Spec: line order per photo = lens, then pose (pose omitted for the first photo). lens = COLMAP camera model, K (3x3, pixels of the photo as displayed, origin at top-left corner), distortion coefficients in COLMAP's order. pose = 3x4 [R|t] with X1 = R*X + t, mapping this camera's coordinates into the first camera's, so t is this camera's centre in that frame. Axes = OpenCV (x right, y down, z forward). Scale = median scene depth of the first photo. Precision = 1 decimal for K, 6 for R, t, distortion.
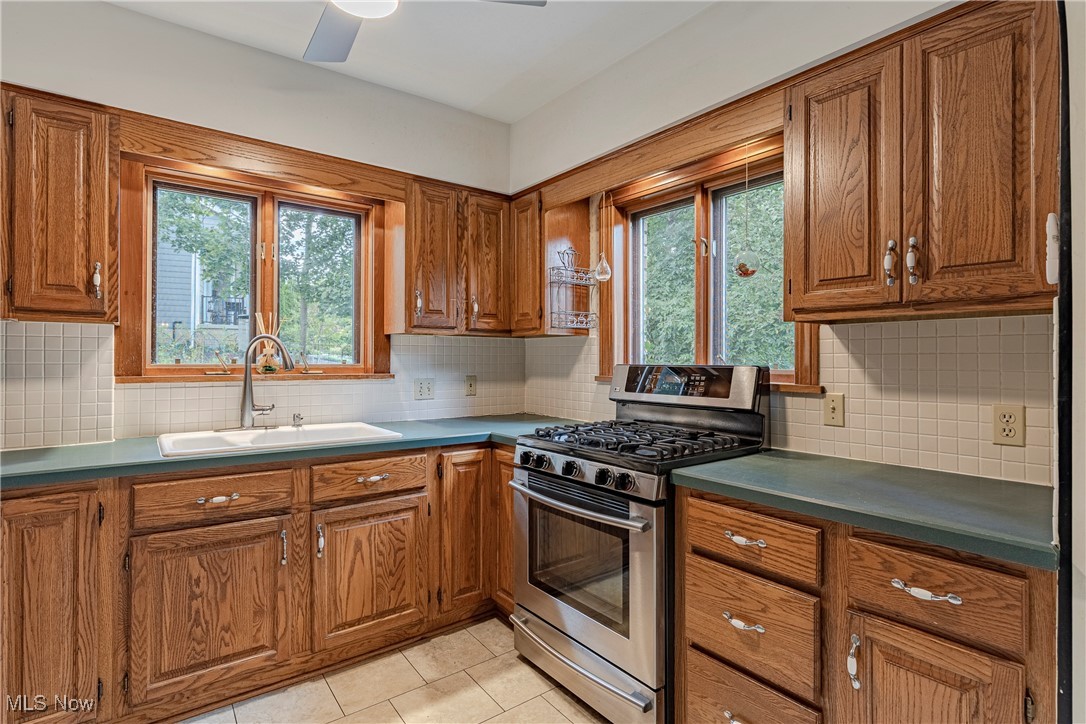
lens RADIAL K [[535.2, 0, 549.3], [0, 535.2, 357.5], [0, 0, 1]] dist [-0.003431, 0.001104]
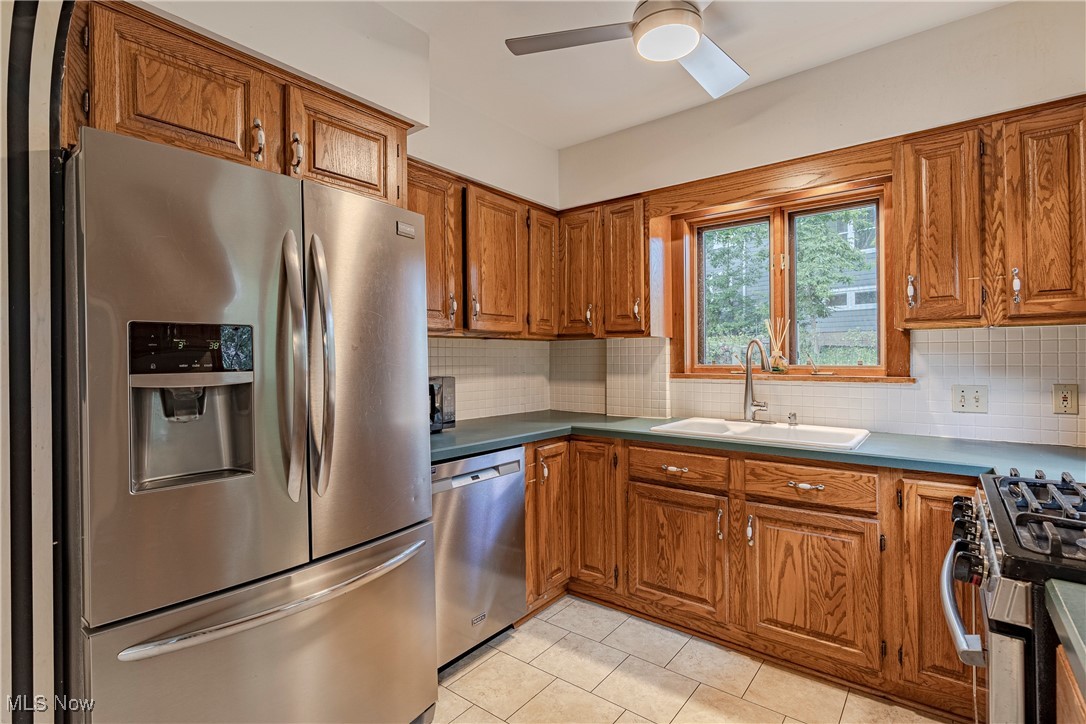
lens RADIAL K [[522.3, 0, 547.7], [0, 522.3, 357.7], [0, 0, 1]] dist [-0.004398, 0.000322]
pose [[0.255331, -0.007785, -0.966822, 0.491233], [0.008867, 0.999944, -0.005710, -0.001169], [0.966813, -0.007115, 0.255386, 0.346671]]
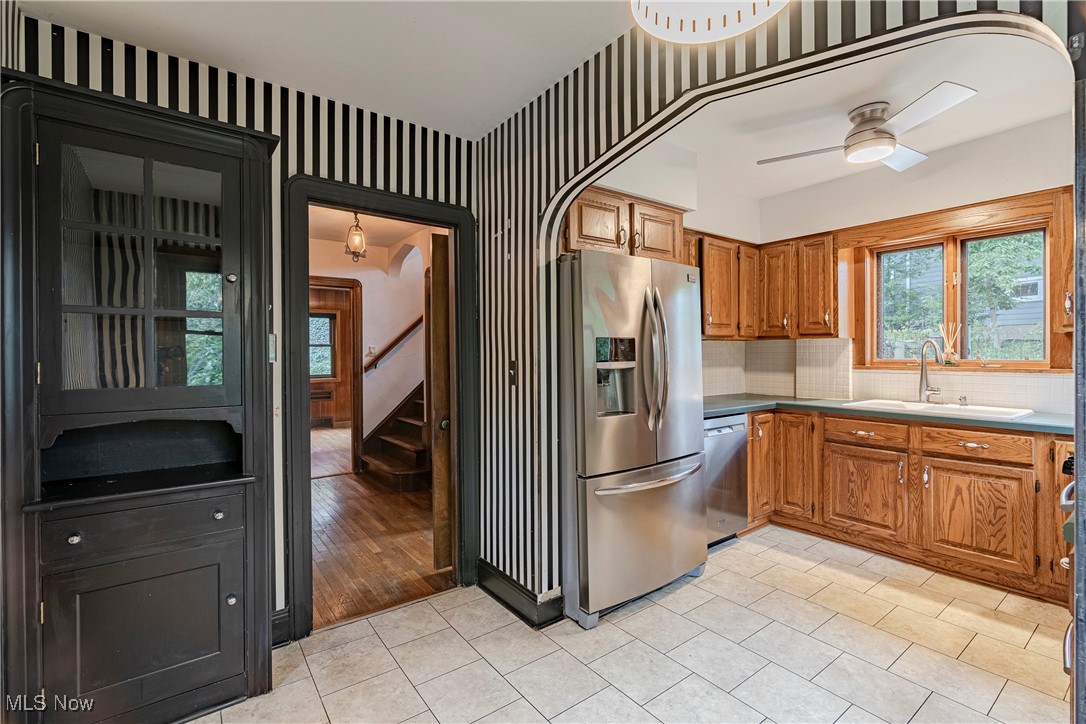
lens RADIAL K [[495.4, 0, 546.5], [0, 495.4, 357.6], [0, 0, 1]] dist [-0.004390, 0.001043]
pose [[-0.009026, 0.002596, -0.999956, 0.992504], [0.007635, 0.999968, 0.002527, -0.004811], [0.999930, -0.007612, -0.009046, -0.059487]]
